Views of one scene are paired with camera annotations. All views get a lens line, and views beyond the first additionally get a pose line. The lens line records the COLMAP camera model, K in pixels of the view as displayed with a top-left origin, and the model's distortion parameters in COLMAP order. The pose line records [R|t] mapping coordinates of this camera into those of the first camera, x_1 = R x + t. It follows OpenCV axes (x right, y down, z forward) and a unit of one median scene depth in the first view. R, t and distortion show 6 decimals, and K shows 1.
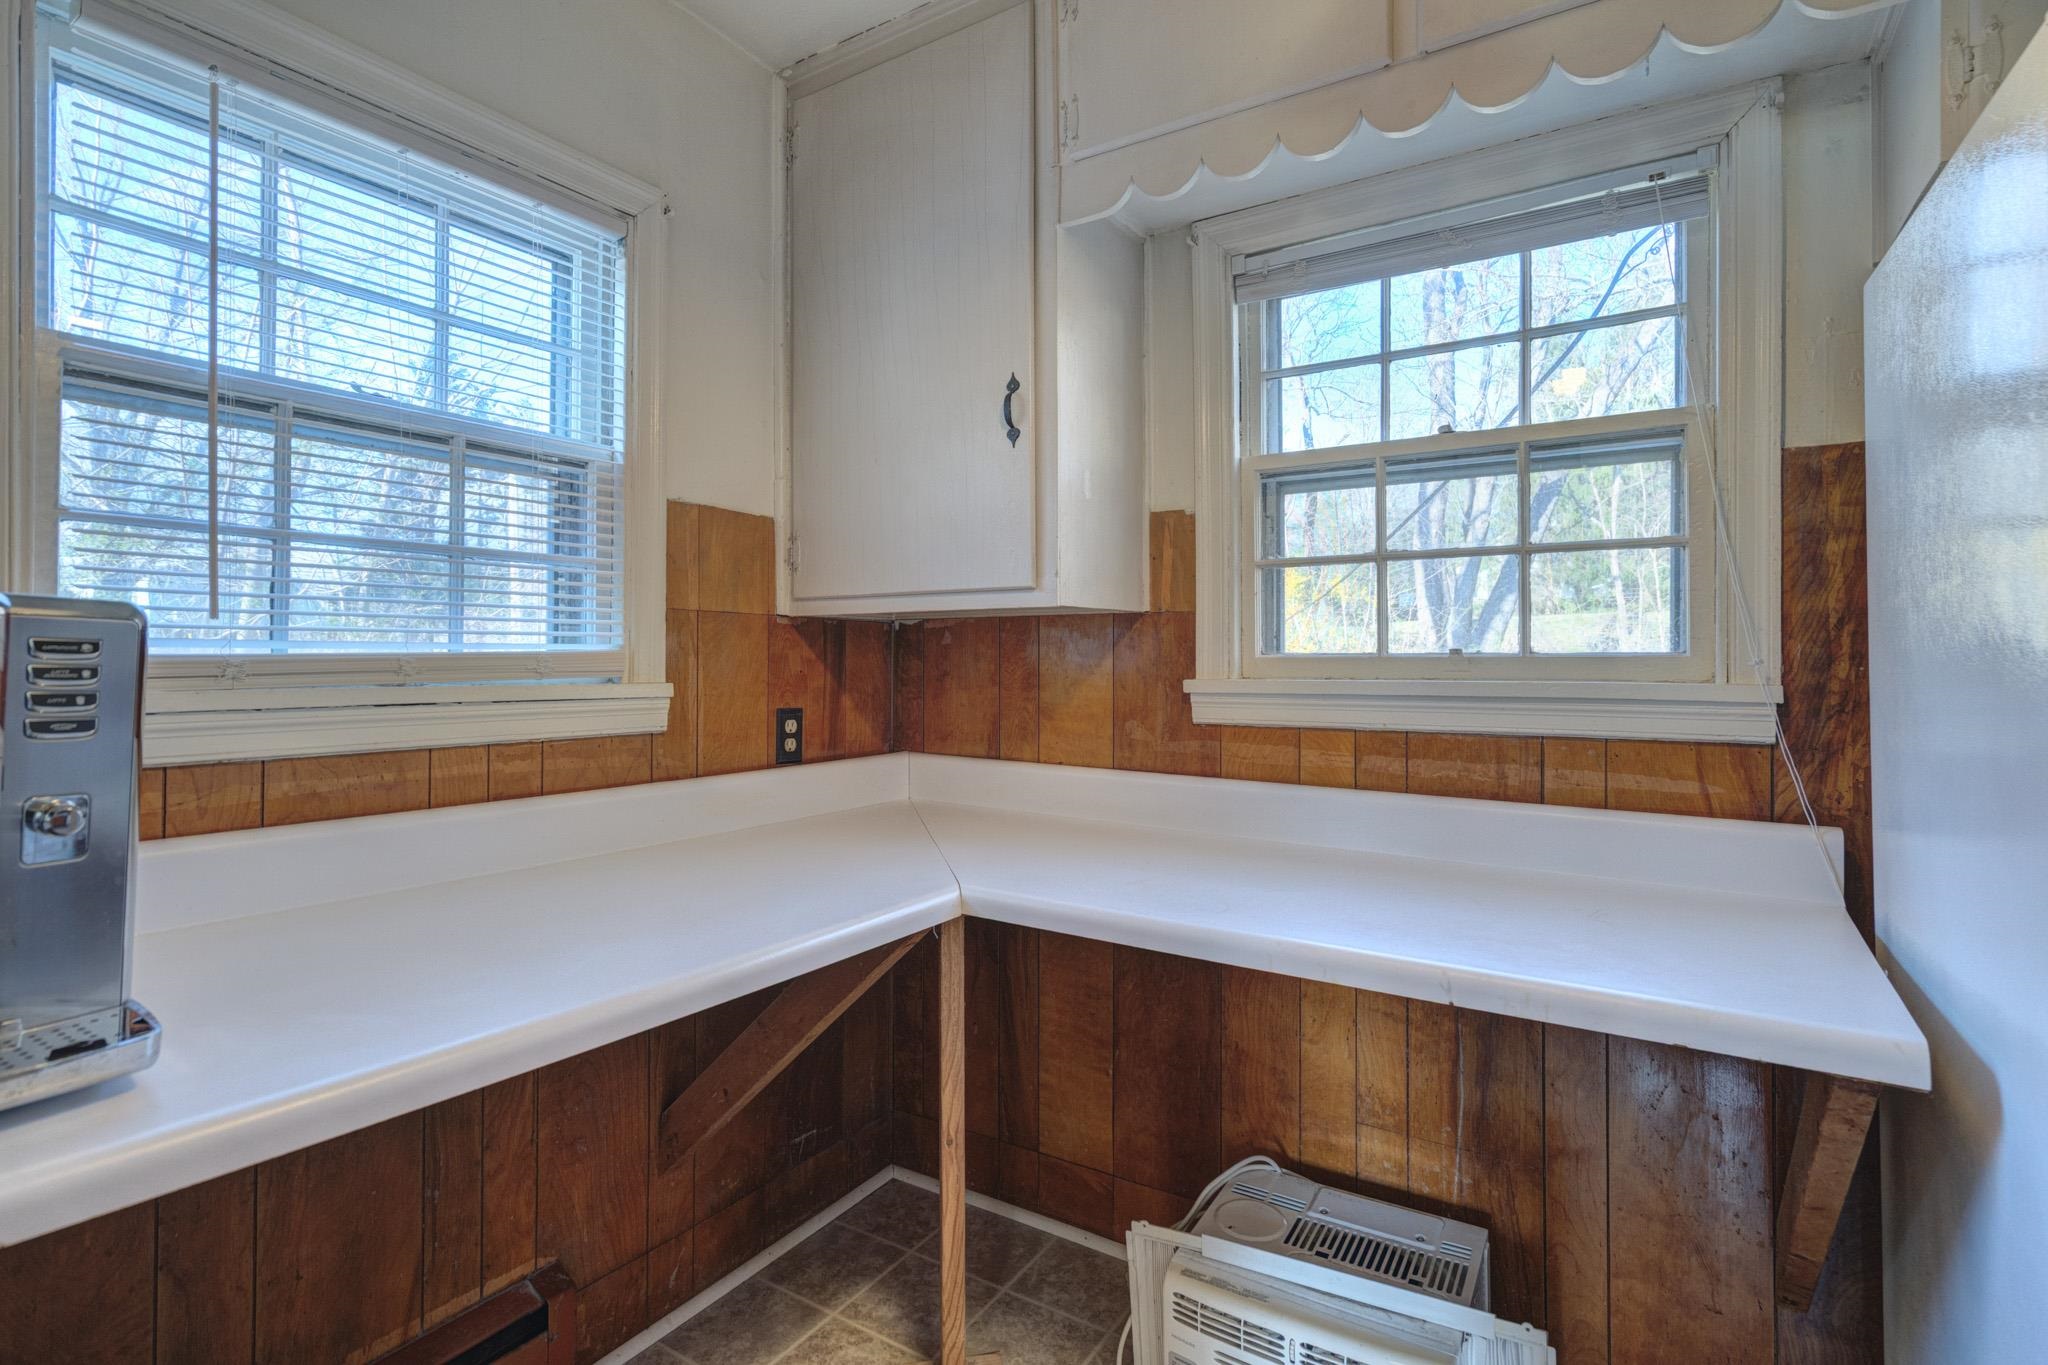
lens RADIAL K [[1031.9, 0, 983.2], [0, 1031.9, 651.3], [0, 0, 1]] dist [0.001947, 0.000808]
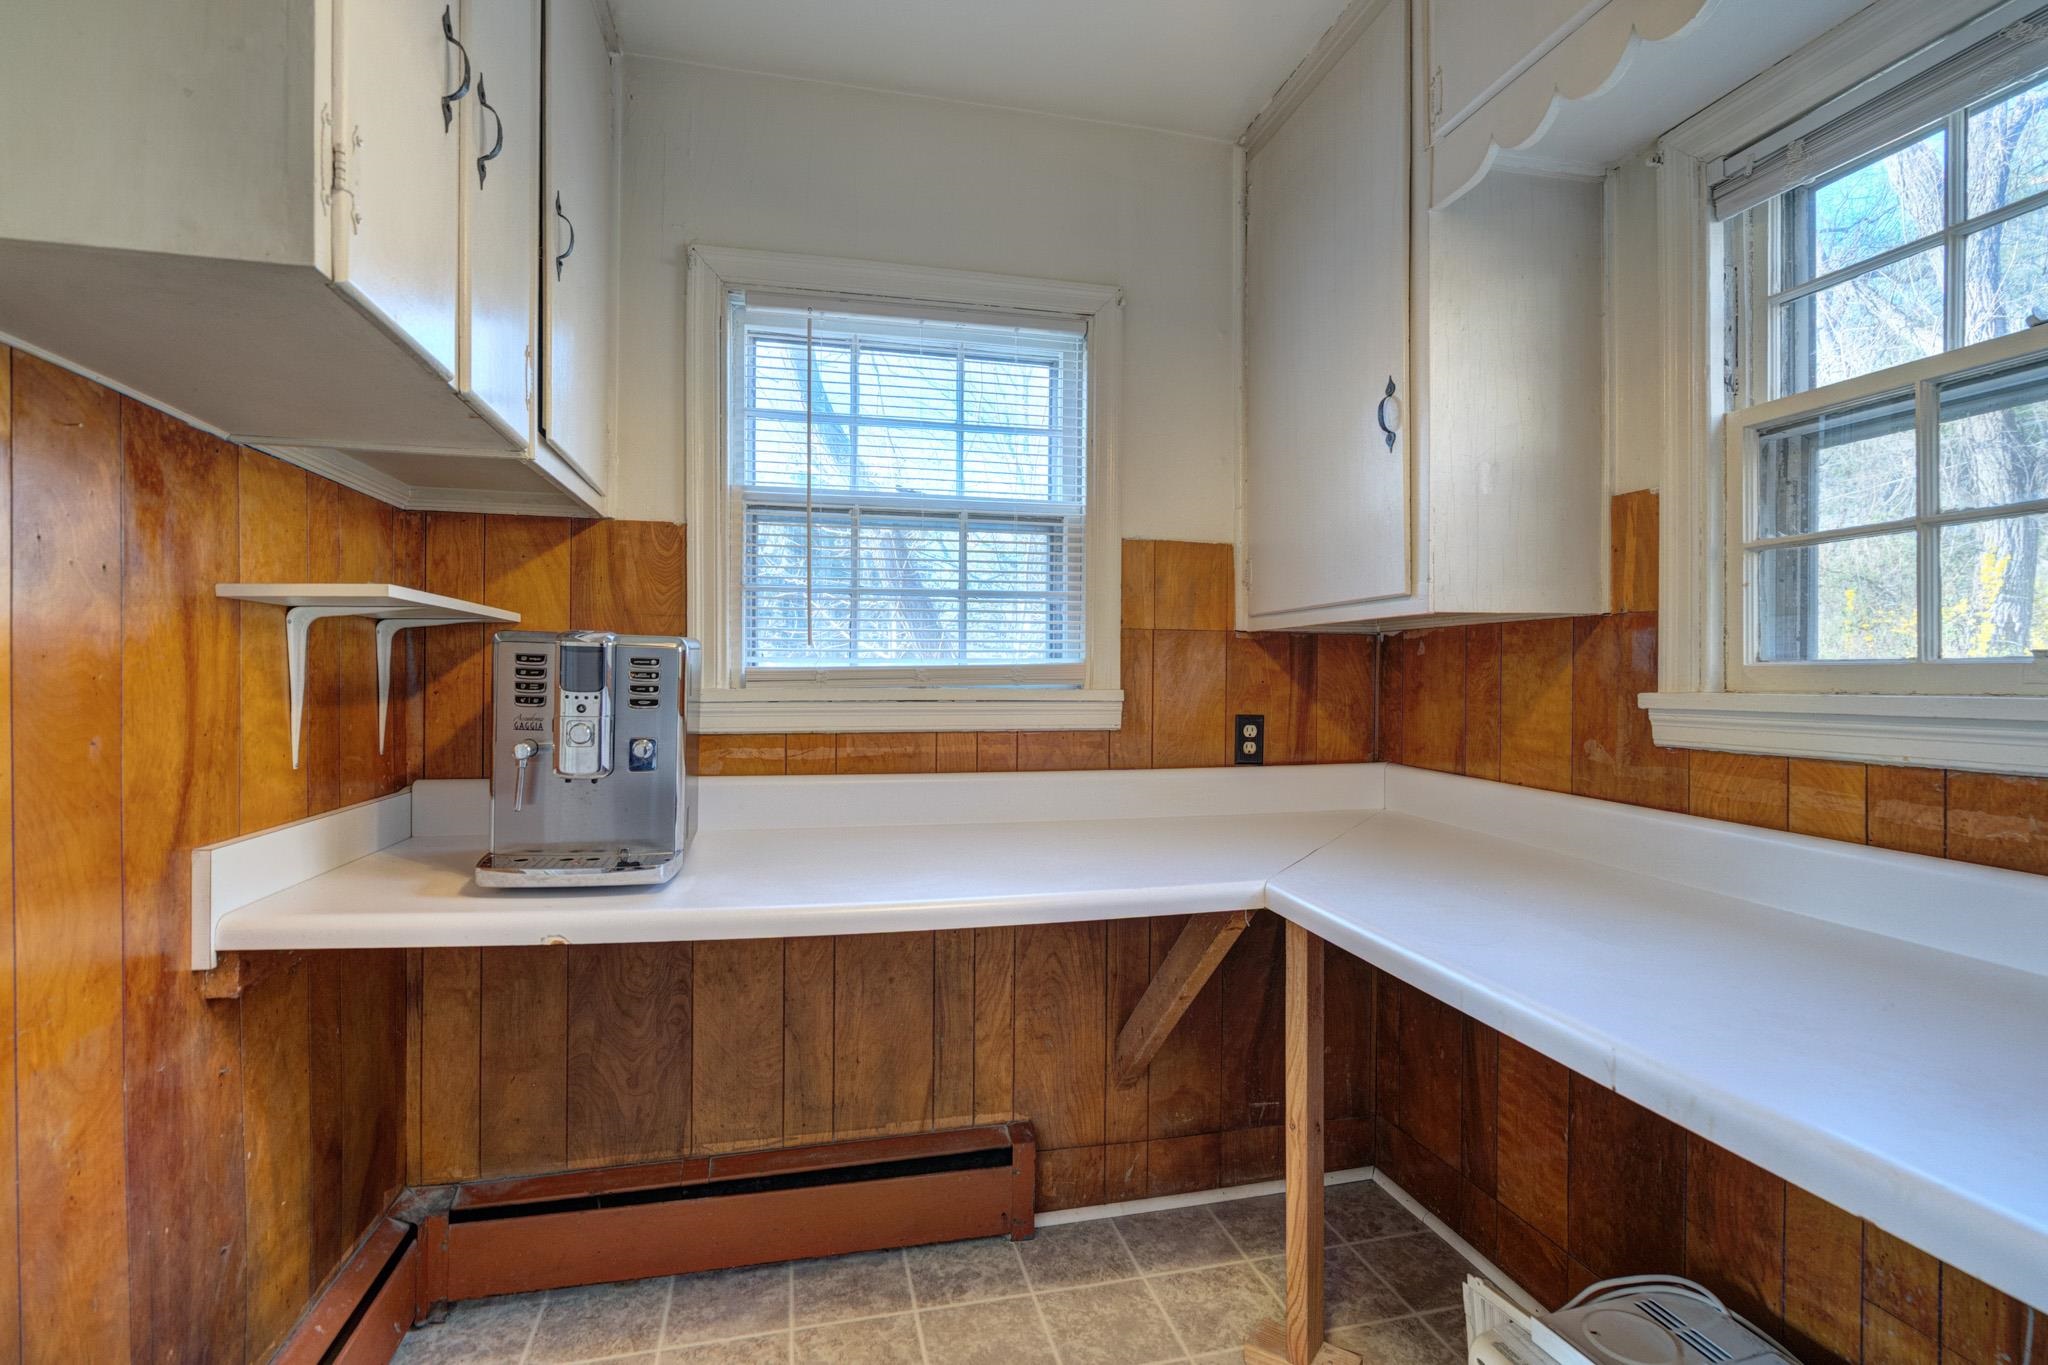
lens RADIAL K [[946.6, 0, 959.7], [0, 946.6, 681.6], [0, 0, 1]] dist [0.001576, 0.000524]
pose [[0.710541, 0.005496, -0.703634, 0.355726], [0.004530, 0.999913, 0.012386, 0.006482], [0.703641, -0.011988, 0.710454, 0.068905]]
